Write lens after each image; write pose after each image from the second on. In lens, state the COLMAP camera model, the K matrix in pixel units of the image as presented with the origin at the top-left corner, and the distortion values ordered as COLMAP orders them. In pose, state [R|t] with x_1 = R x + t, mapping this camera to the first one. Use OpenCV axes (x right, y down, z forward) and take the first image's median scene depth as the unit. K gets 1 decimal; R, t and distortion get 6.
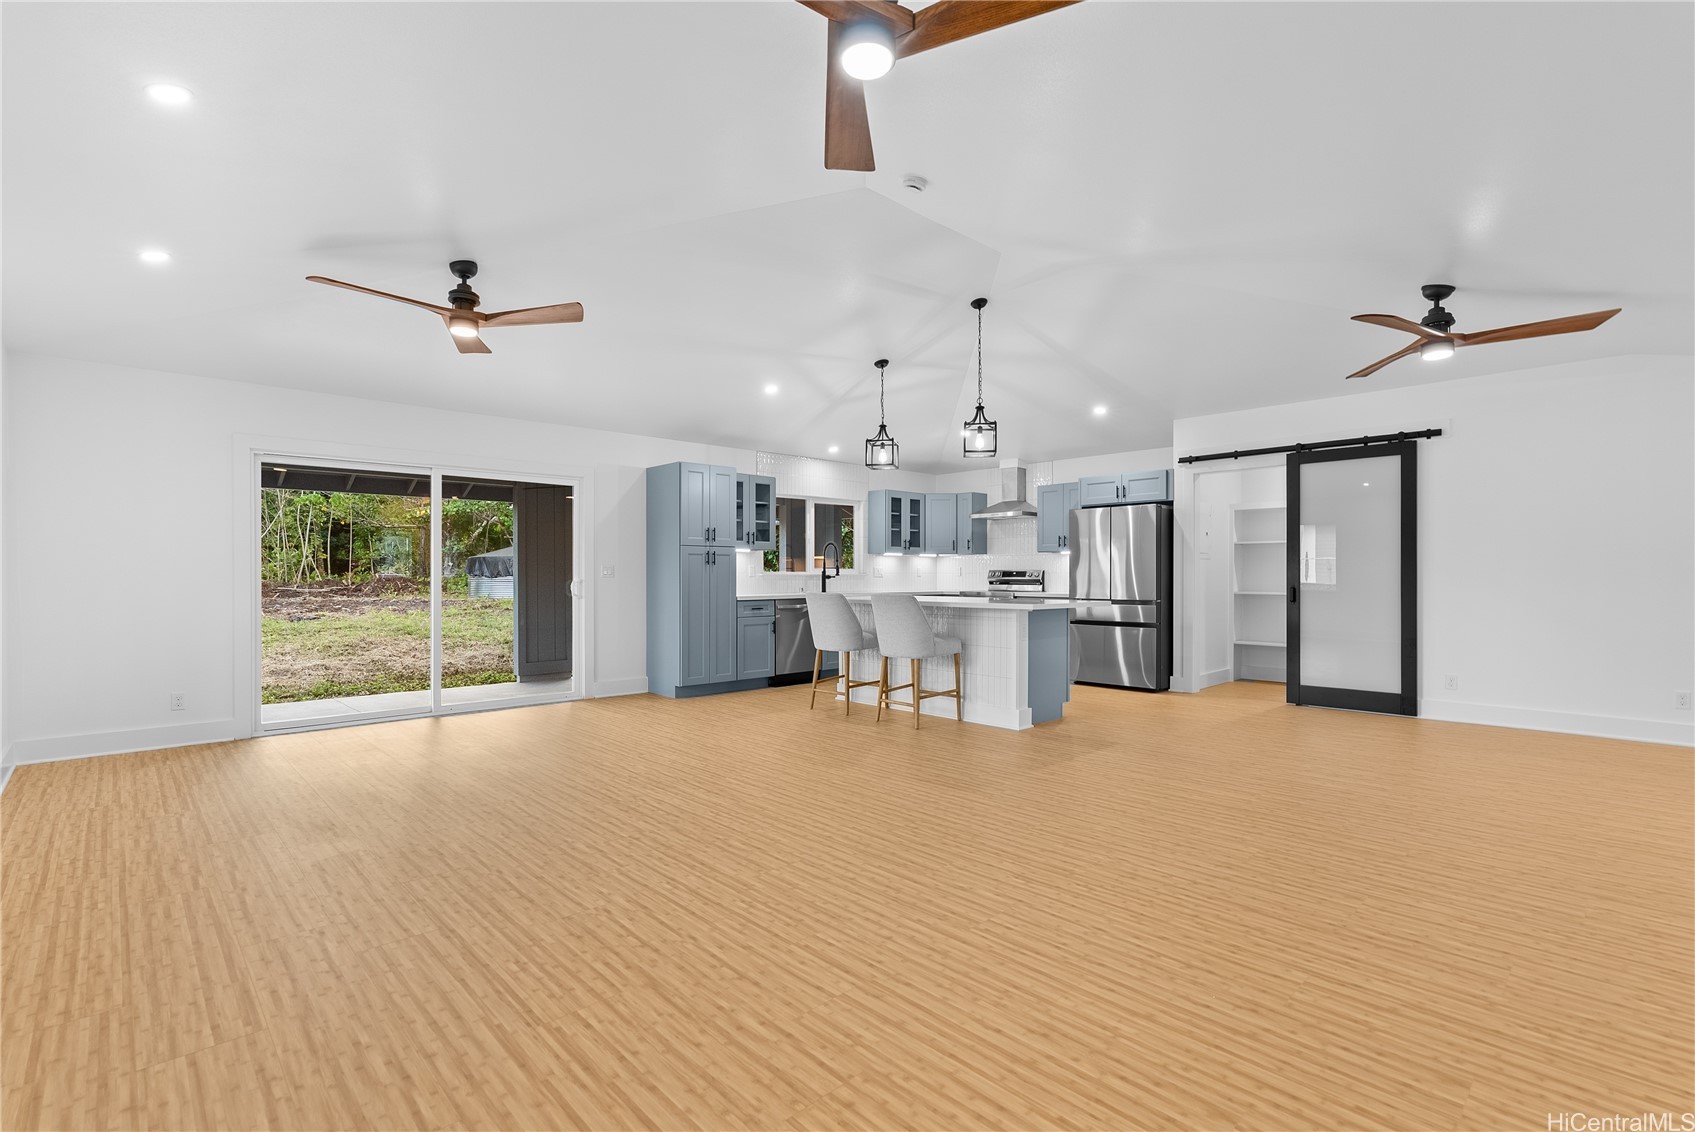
lens RADIAL K [[773.6, 0, 849.6], [0, 773.6, 571.3], [0, 0, 1]] dist [-0.005591, 0.000303]
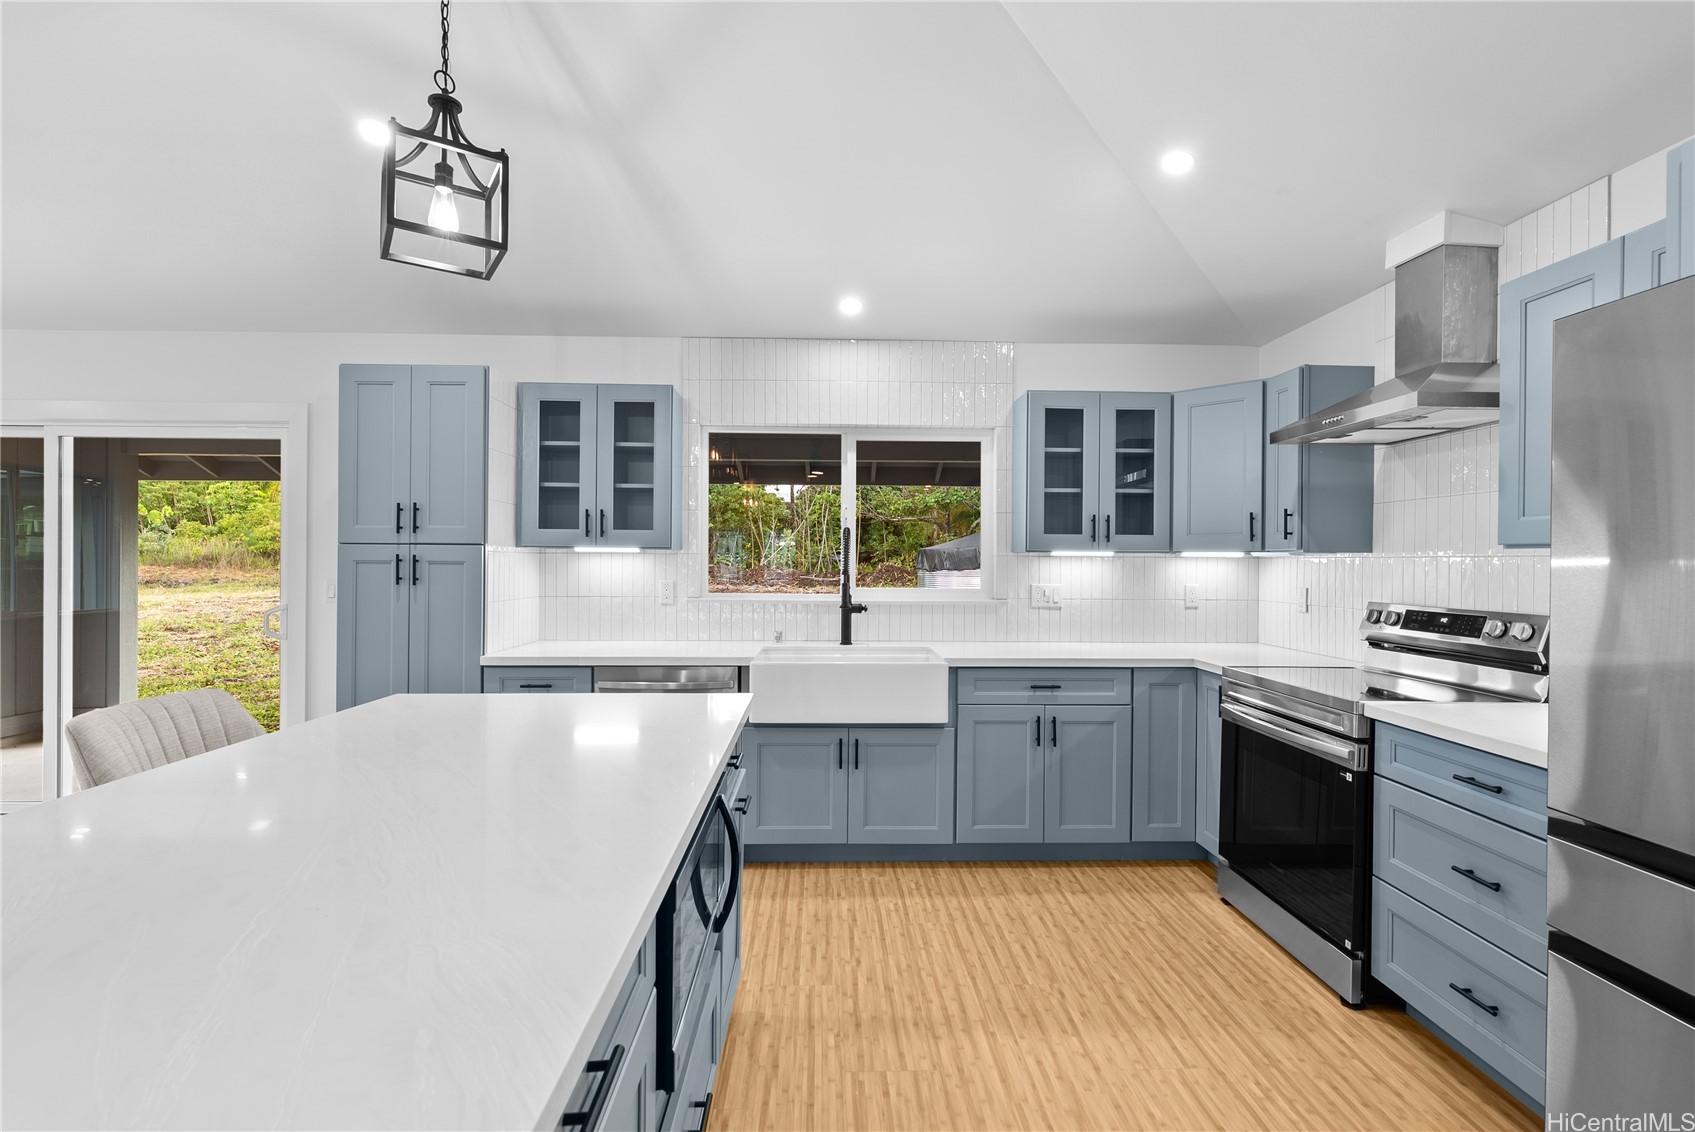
lens RADIAL K [[772.4, 0, 848.9], [0, 772.4, 561.5], [0, 0, 1]] dist [-0.001488, -0.000009]
pose [[0.744800, 0.006607, -0.667255, 0.235546], [-0.005130, 0.999978, 0.004175, -0.018999], [0.667268, 0.000313, 0.744818, 0.627887]]
